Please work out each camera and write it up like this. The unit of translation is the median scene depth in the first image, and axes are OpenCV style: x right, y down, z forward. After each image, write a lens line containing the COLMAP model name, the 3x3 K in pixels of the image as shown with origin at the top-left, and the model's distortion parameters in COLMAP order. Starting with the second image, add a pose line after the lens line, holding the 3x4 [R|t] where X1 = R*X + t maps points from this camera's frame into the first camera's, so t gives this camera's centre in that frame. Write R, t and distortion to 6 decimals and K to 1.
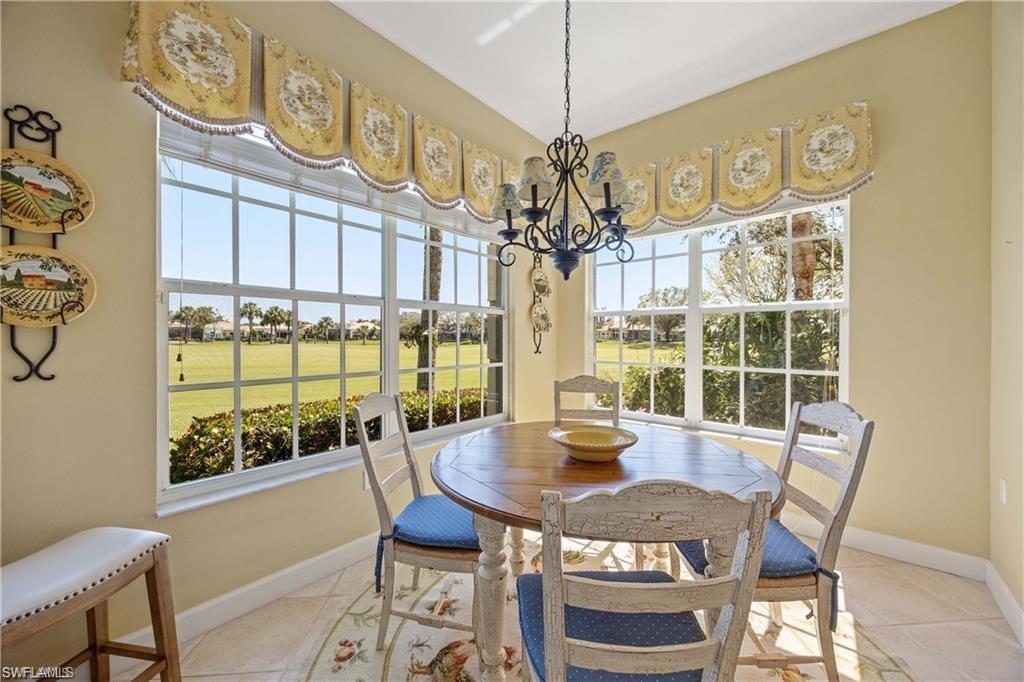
lens RADIAL K [[383.0, 0, 512.0], [0, 383.0, 341.0], [0, 0, 1]] dist [-0.008144, 0.000125]
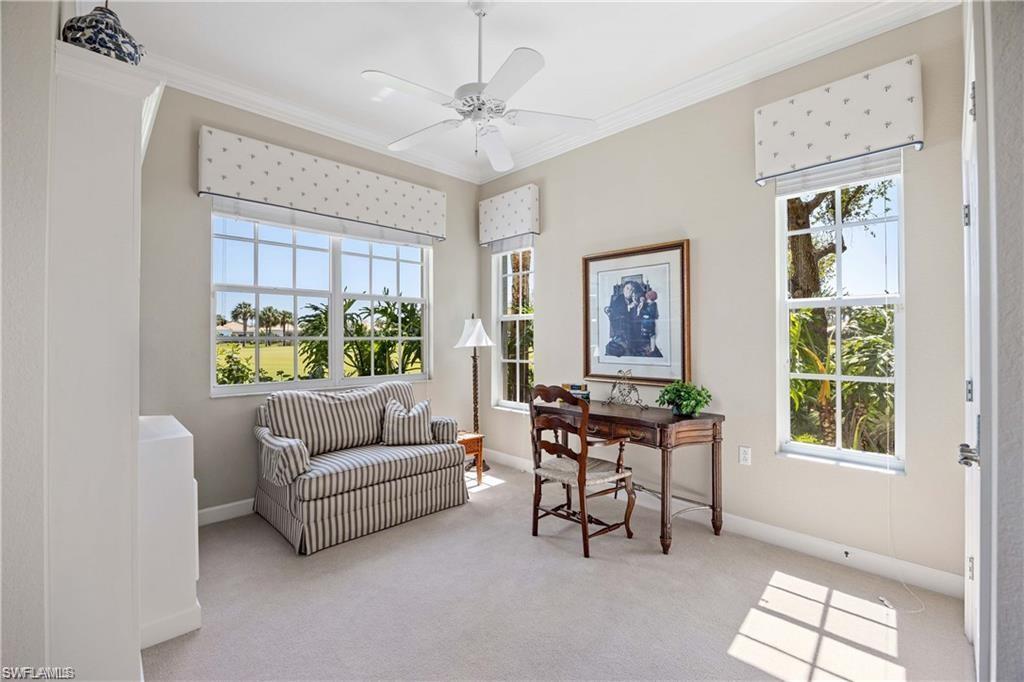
lens RADIAL K [[453.3, 0, 508.8], [0, 453.3, 336.2], [0, 0, 1]] dist [0.001420, 0.000260]
pose [[0.994221, -0.001495, -0.107339, 0.190333], [0.000128, 0.999919, -0.012740, -0.000075], [0.107349, 0.012653, 0.994141, -0.171976]]
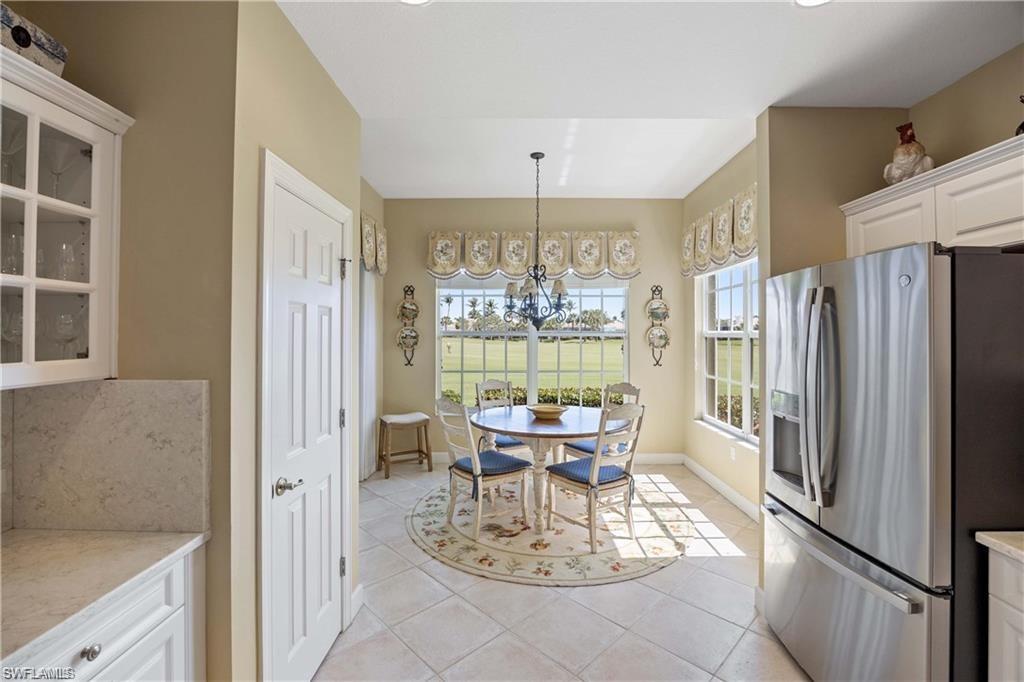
lens RADIAL K [[453.3, 0, 508.8], [0, 453.3, 336.2], [0, 0, 1]] dist [0.001420, 0.000260]
pose [[0.638086, -0.002802, -0.769960, 1.317821], [-0.007348, 0.999926, -0.009728, -0.069443], [0.769930, 0.011865, 0.638018, -0.489170]]
